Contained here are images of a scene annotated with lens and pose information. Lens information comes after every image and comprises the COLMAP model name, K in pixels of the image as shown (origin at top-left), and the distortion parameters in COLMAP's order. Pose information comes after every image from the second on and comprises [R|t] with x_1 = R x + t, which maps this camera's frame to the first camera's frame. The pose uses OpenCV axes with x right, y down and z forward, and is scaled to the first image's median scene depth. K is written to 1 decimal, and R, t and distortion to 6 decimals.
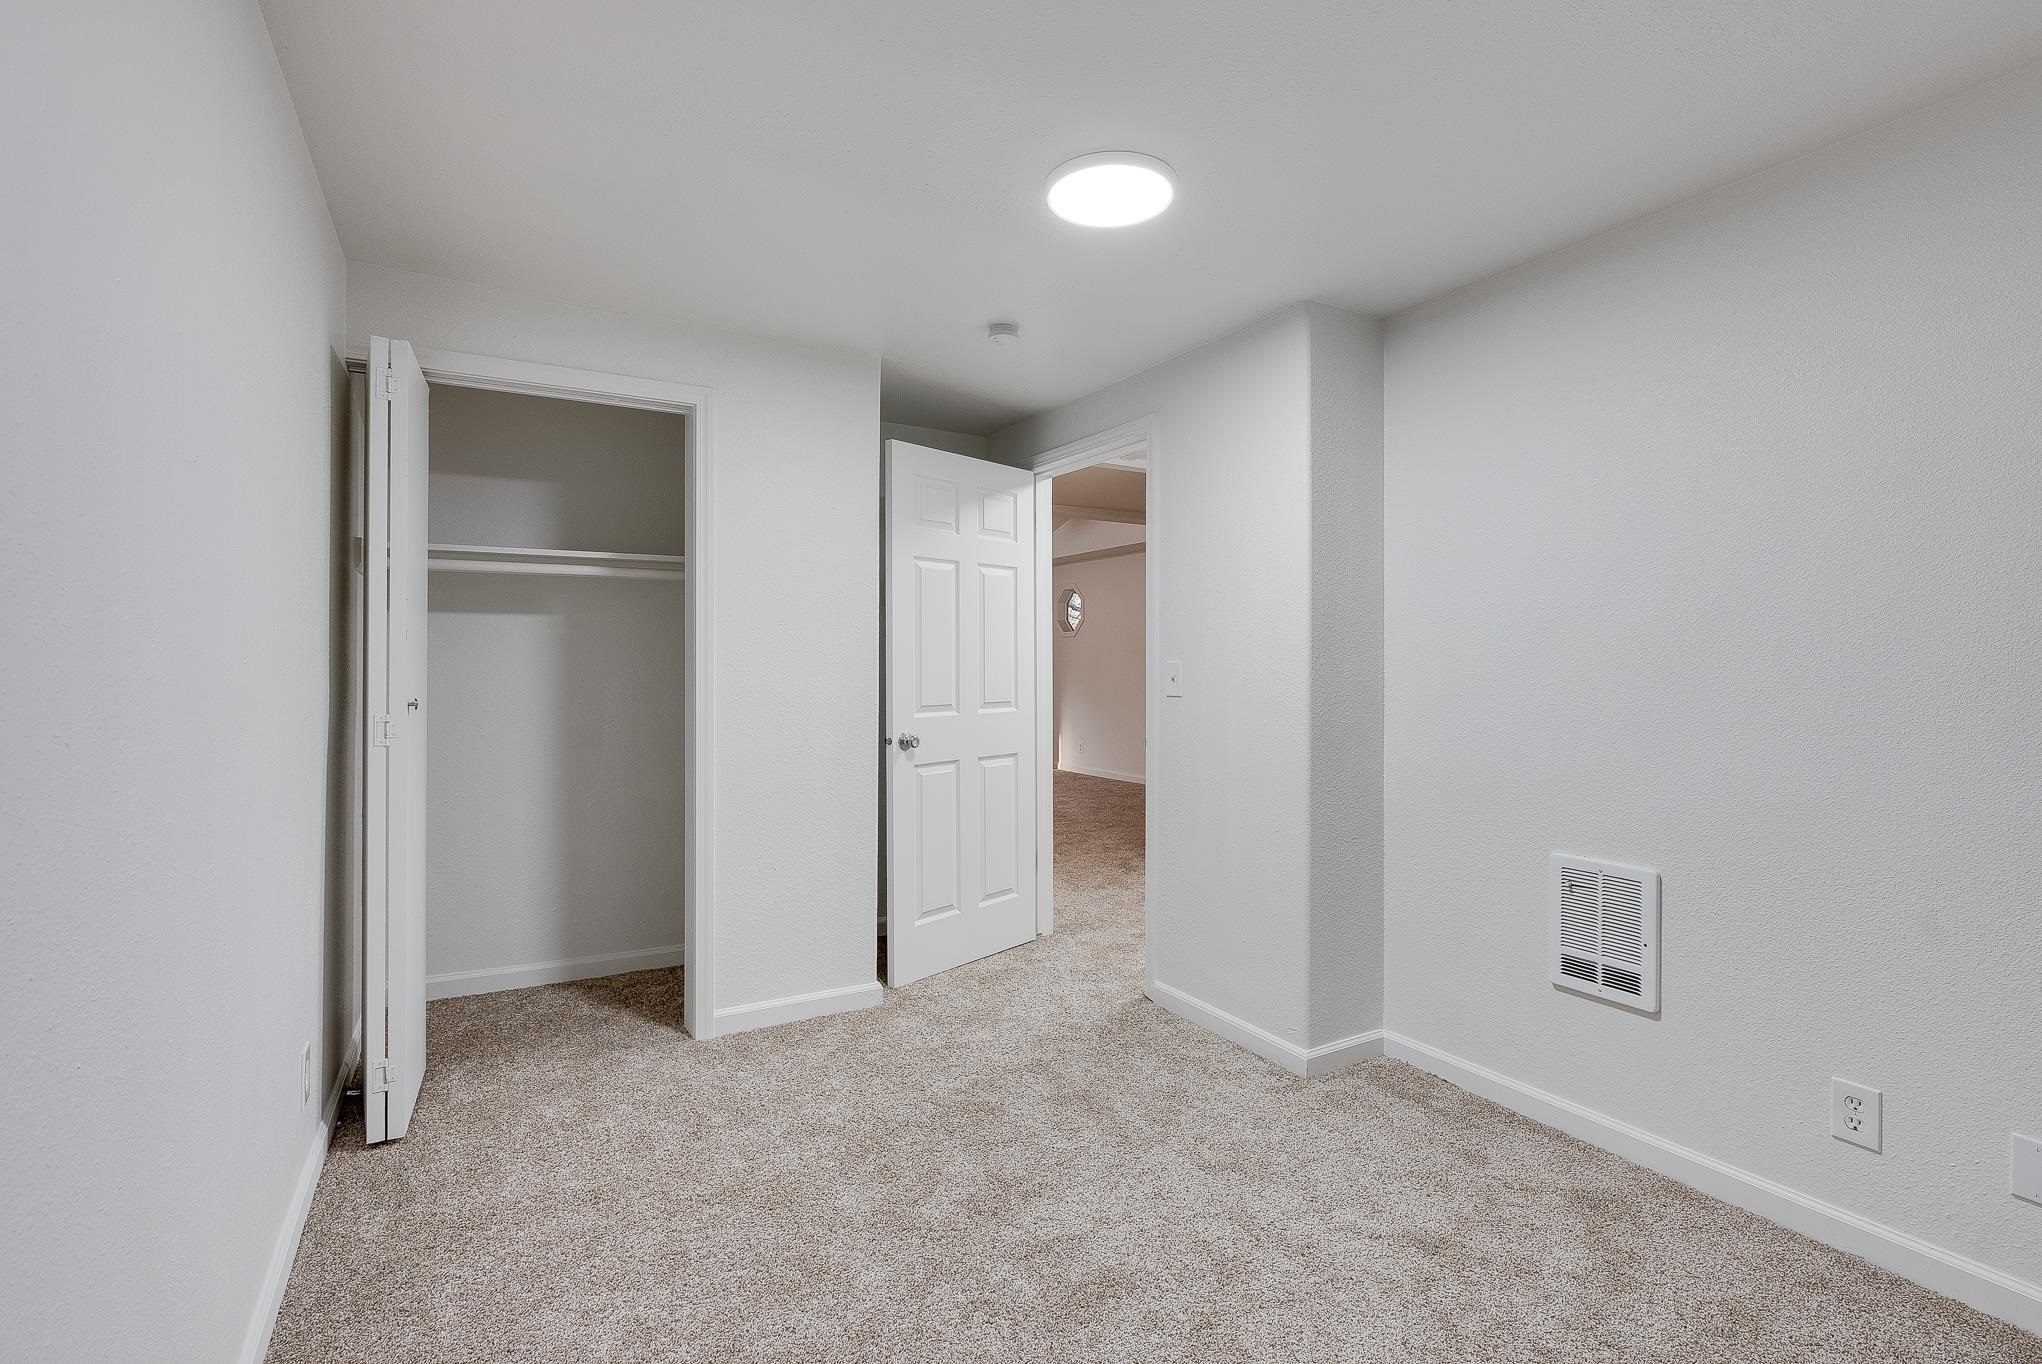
lens RADIAL K [[947.6, 0, 1018.5], [0, 947.6, 668.9], [0, 0, 1]] dist [0.000975, 0.000102]
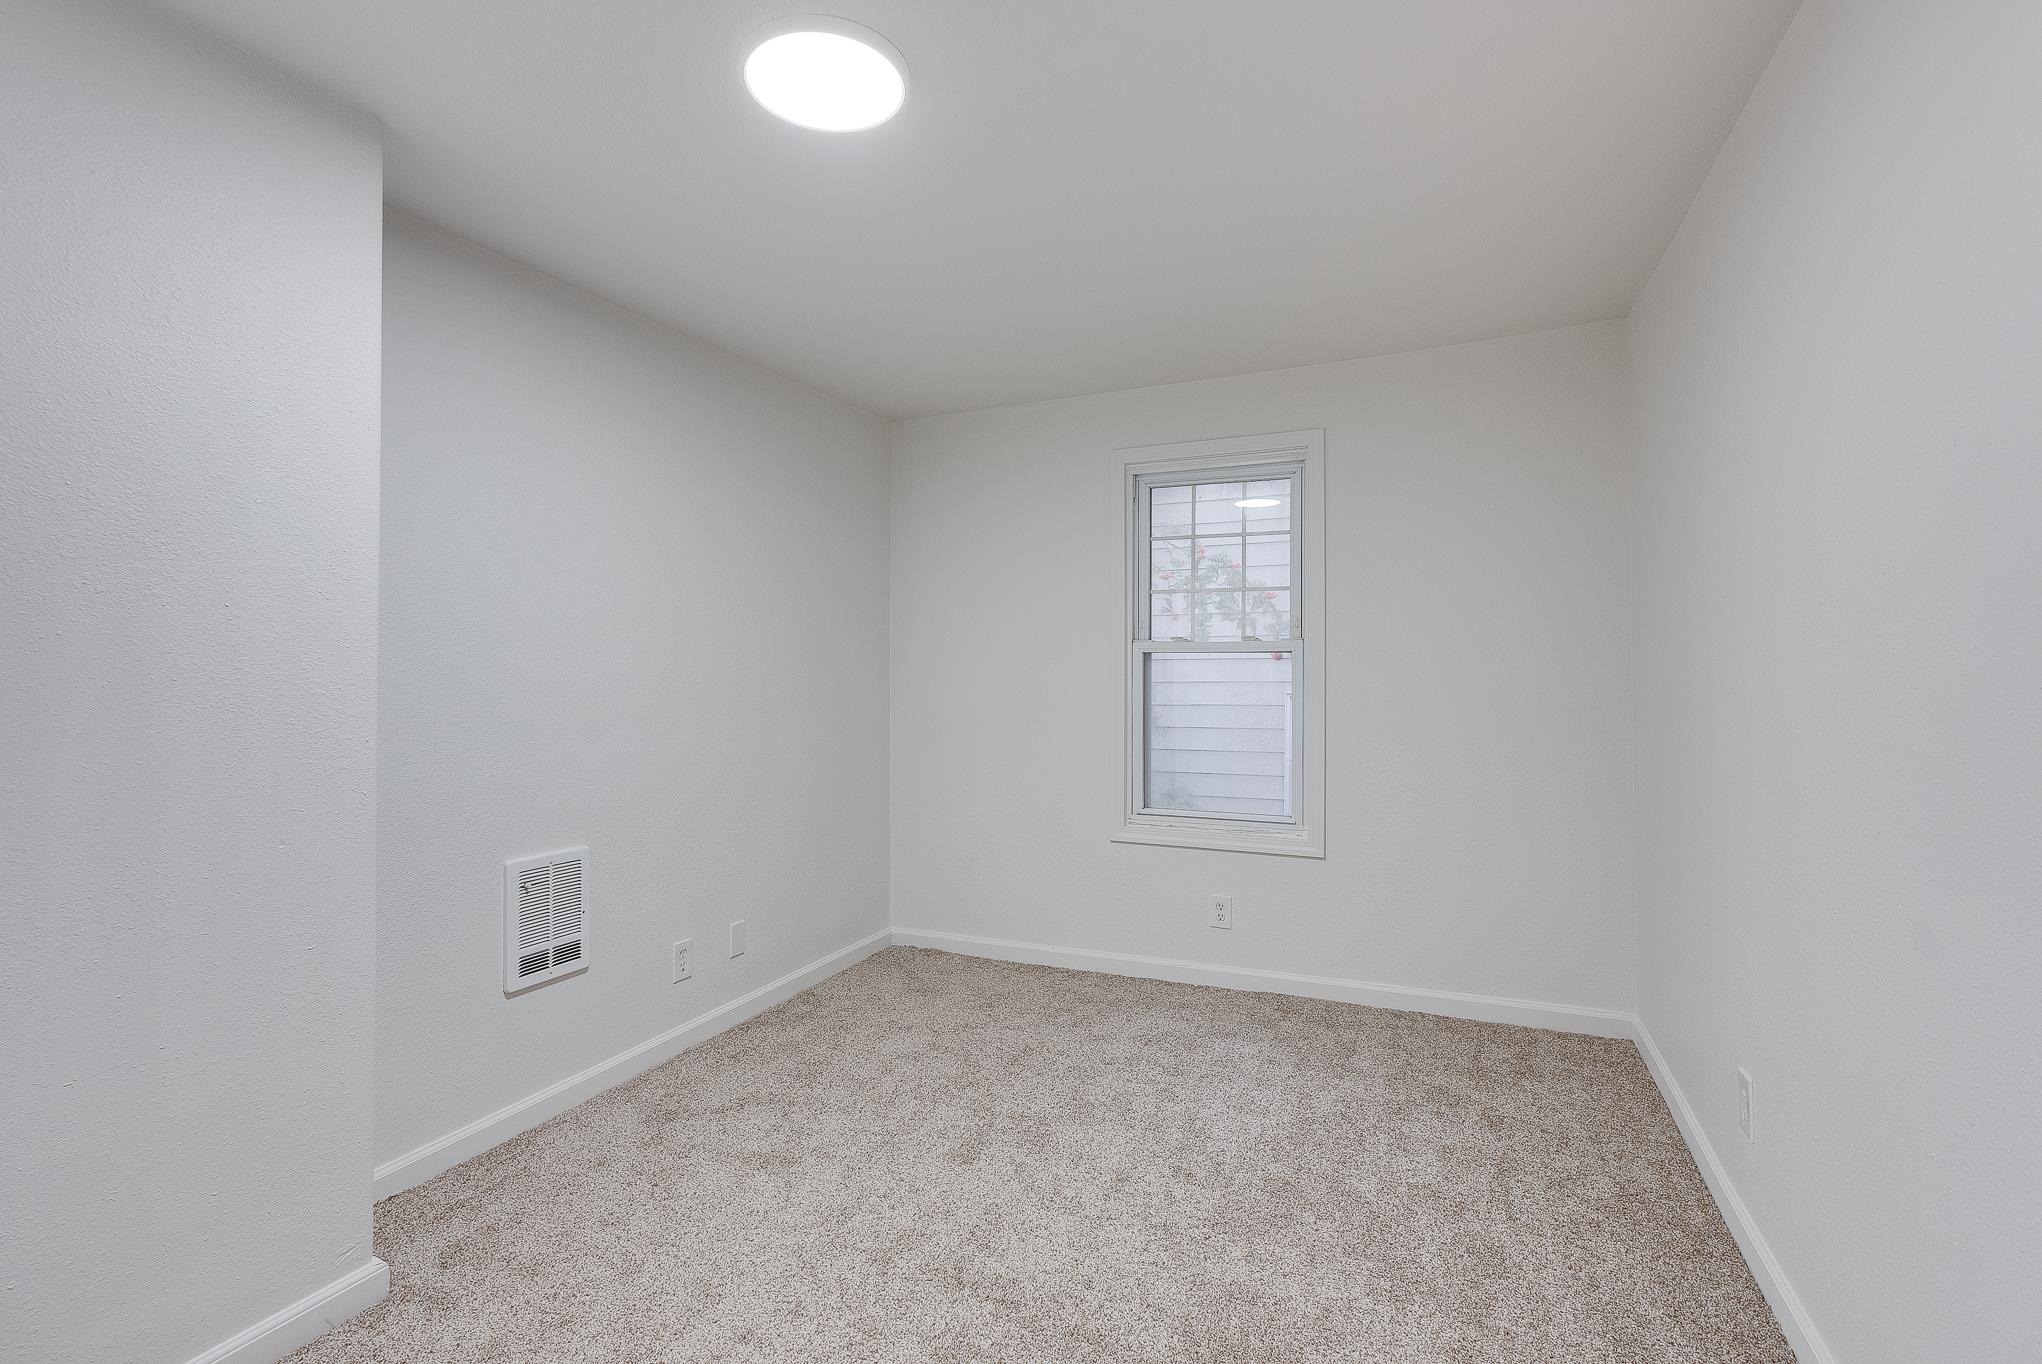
lens RADIAL K [[947.6, 0, 1018.5], [0, 947.6, 668.9], [0, 0, 1]] dist [0.000975, 0.000102]
pose [[-0.589181, 0.002159, 0.807998, -0.573657], [-0.003733, 0.999978, -0.005394, -0.003090], [-0.807992, -0.006194, -0.589161, 1.210243]]
